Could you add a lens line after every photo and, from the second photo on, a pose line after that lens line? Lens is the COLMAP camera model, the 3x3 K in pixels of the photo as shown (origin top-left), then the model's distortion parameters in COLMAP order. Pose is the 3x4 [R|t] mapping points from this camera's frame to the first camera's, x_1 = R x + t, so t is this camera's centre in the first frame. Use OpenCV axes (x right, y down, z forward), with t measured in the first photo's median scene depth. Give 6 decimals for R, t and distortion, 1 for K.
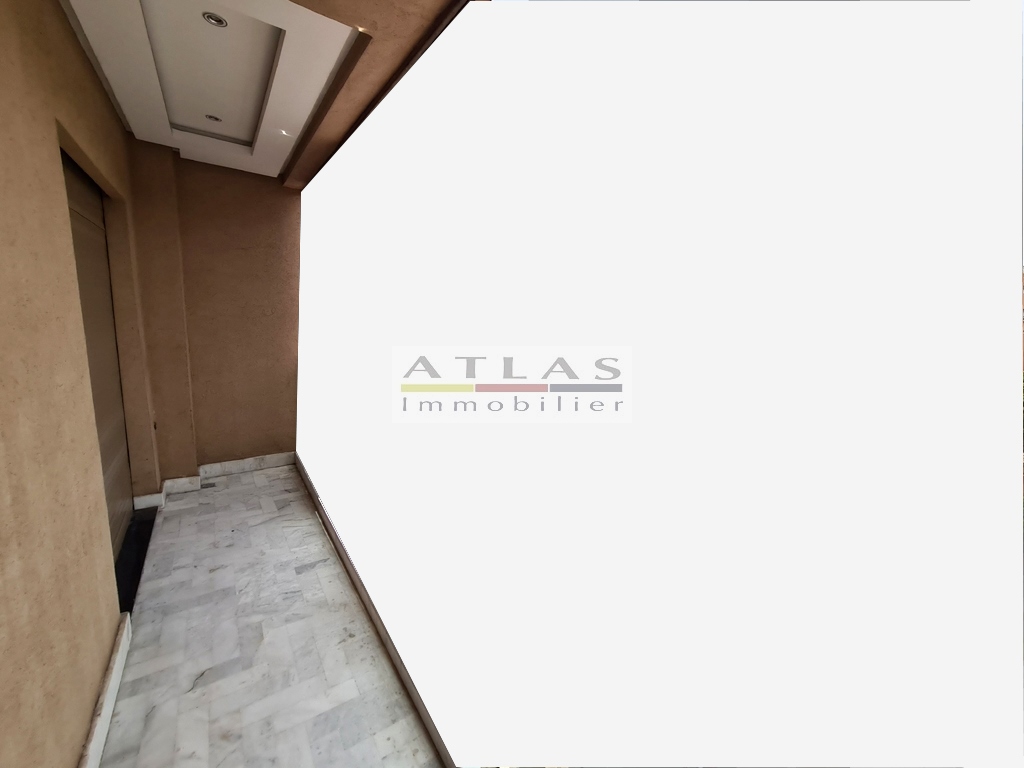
lens RADIAL K [[419.8, 0, 511.8], [0, 419.8, 386.5], [0, 0, 1]] dist [-0.002404, 0.000538]
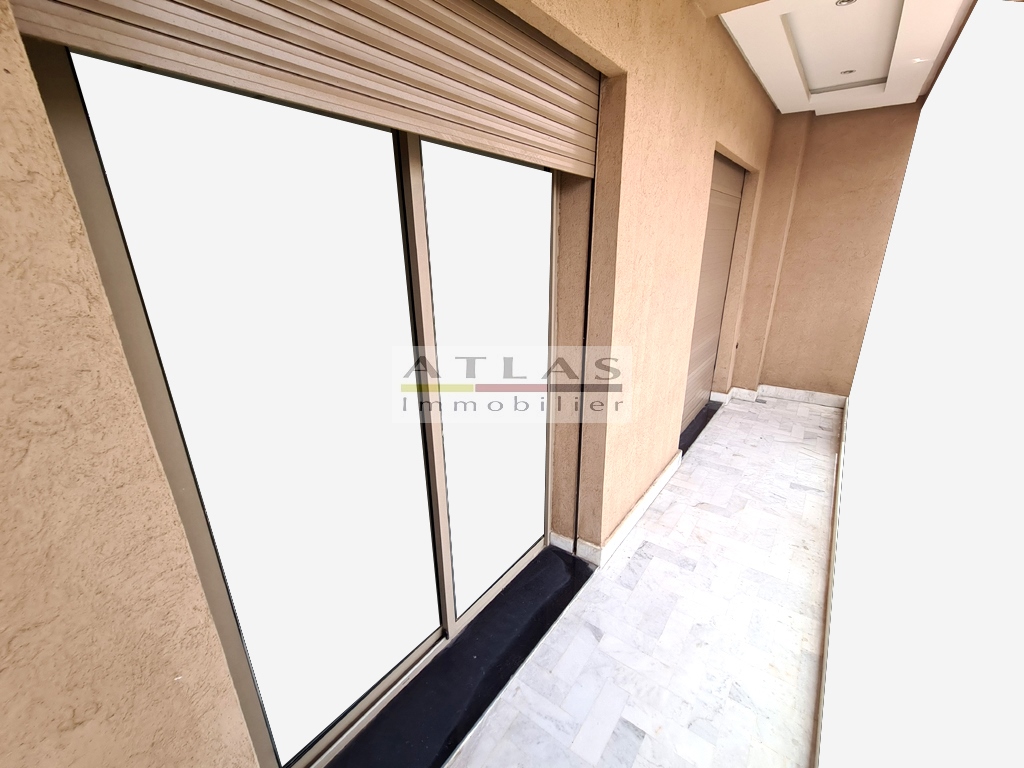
lens RADIAL K [[419.8, 0, 512.4], [0, 419.8, 385.4], [0, 0, 1]] dist [-0.002404, 0.000538]
pose [[0.299964, 0.265407, -0.916286, 0.207830], [-0.128050, 0.963027, 0.237027, -0.009761], [0.945317, 0.046231, 0.322859, -0.111707]]
